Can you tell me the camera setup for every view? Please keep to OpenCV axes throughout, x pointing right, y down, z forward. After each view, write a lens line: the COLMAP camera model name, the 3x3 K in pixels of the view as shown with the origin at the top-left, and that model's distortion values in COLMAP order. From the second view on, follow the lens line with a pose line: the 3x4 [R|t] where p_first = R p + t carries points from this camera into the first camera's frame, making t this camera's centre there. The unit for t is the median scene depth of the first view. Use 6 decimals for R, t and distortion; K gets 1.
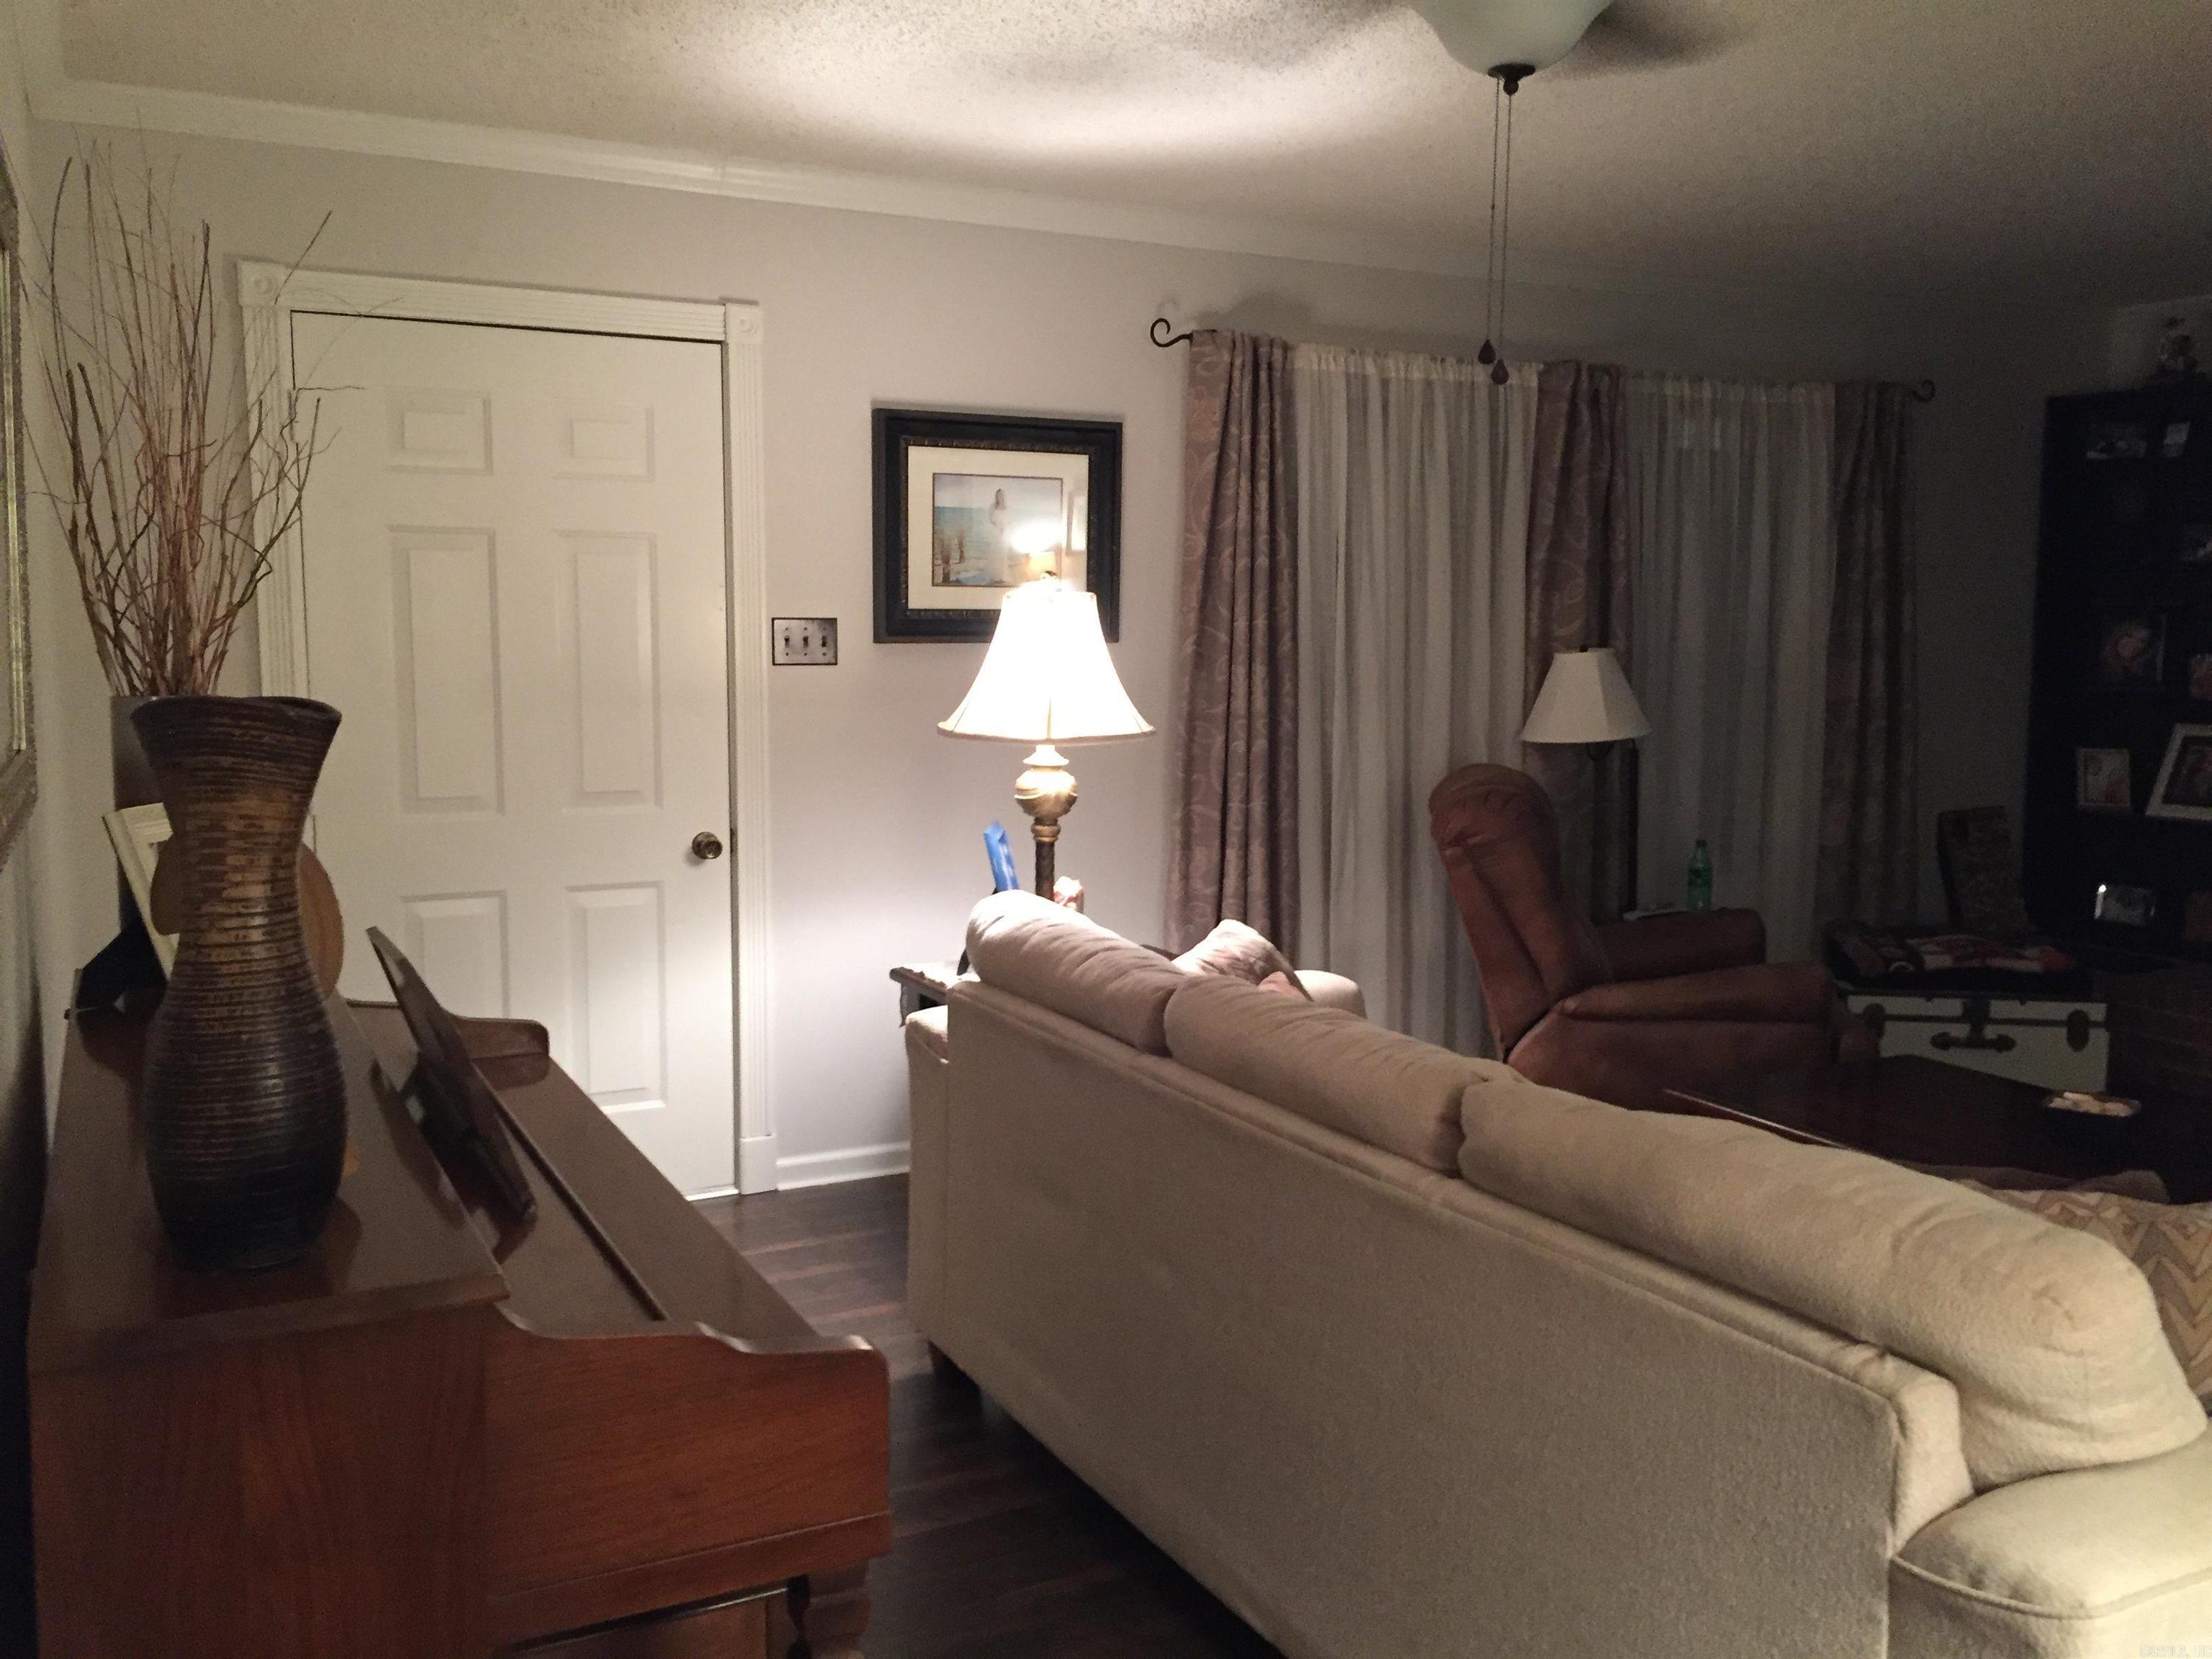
lens RADIAL K [[1892.0, 0, 1101.5], [0, 1892.0, 813.6], [0, 0, 1]] dist [0.085145, -0.114104]
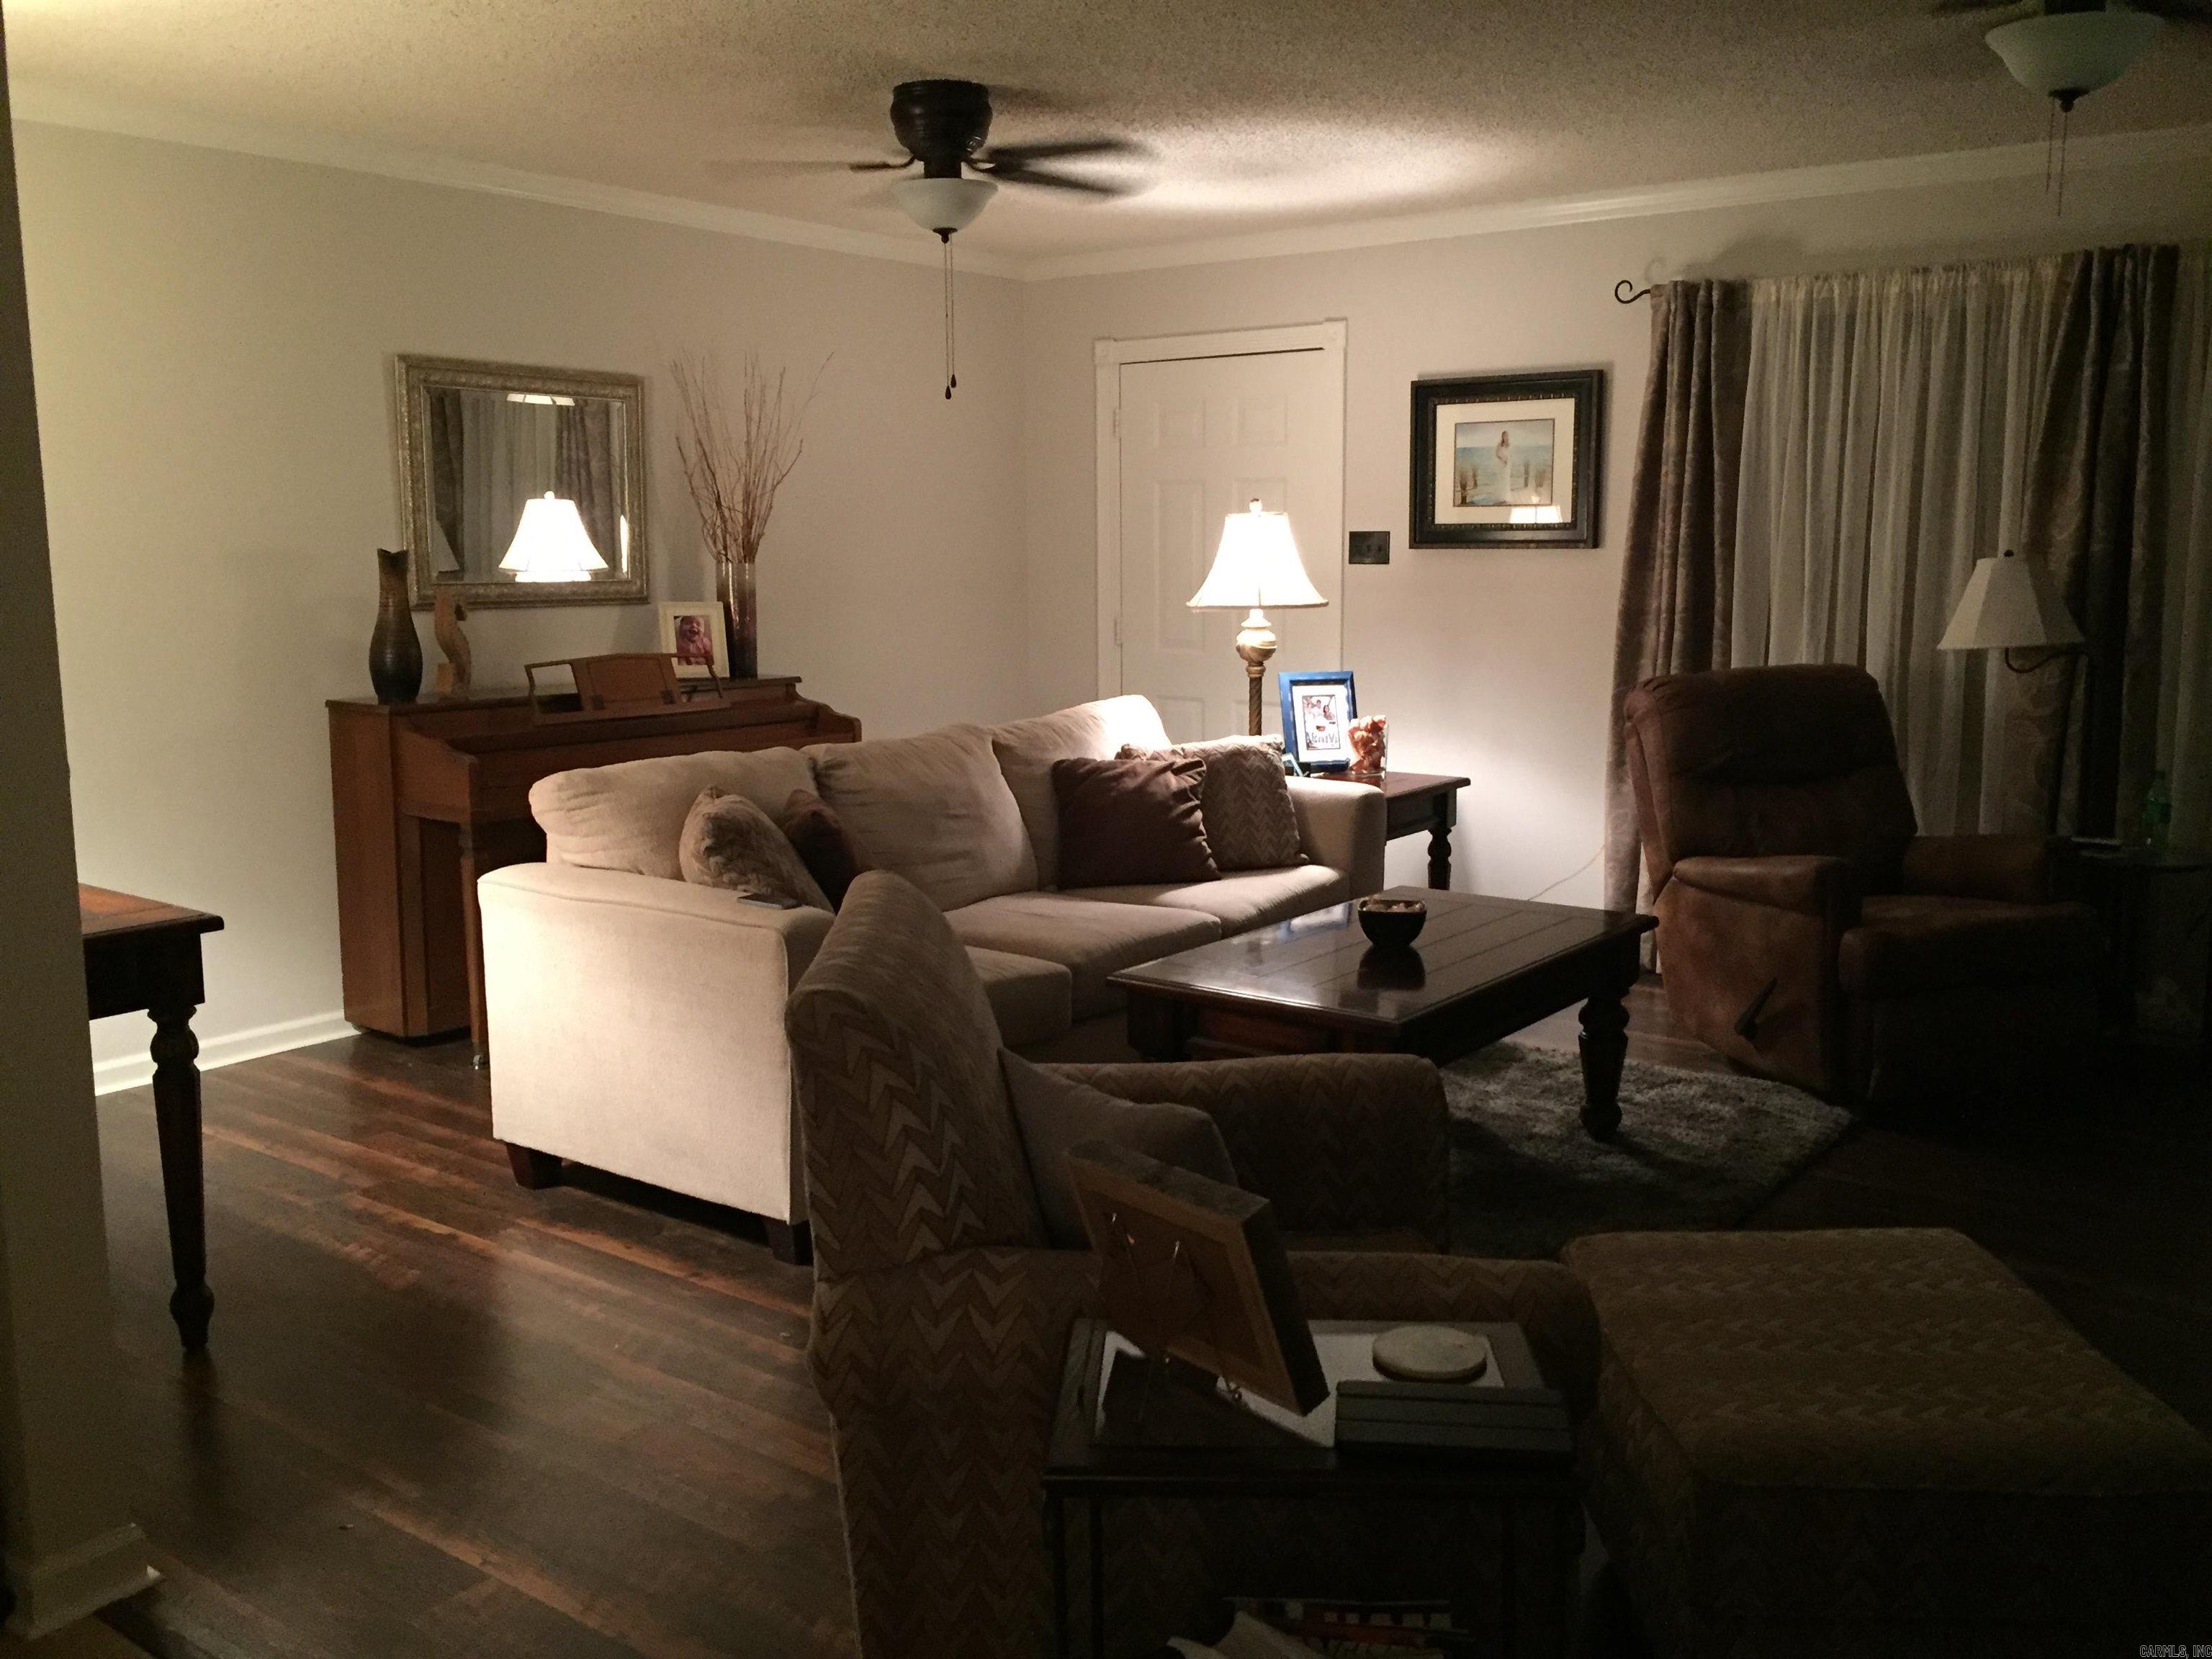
lens RADIAL K [[1892.0, 0, 1104.5], [0, 1892.0, 826.4], [0, 0, 1]] dist [0.085145, -0.114104]
pose [[0.428377, 0.130018, -0.894197, 1.029327], [-0.093736, 0.990649, 0.099137, -0.003958], [0.898725, 0.041350, 0.436559, 0.179840]]
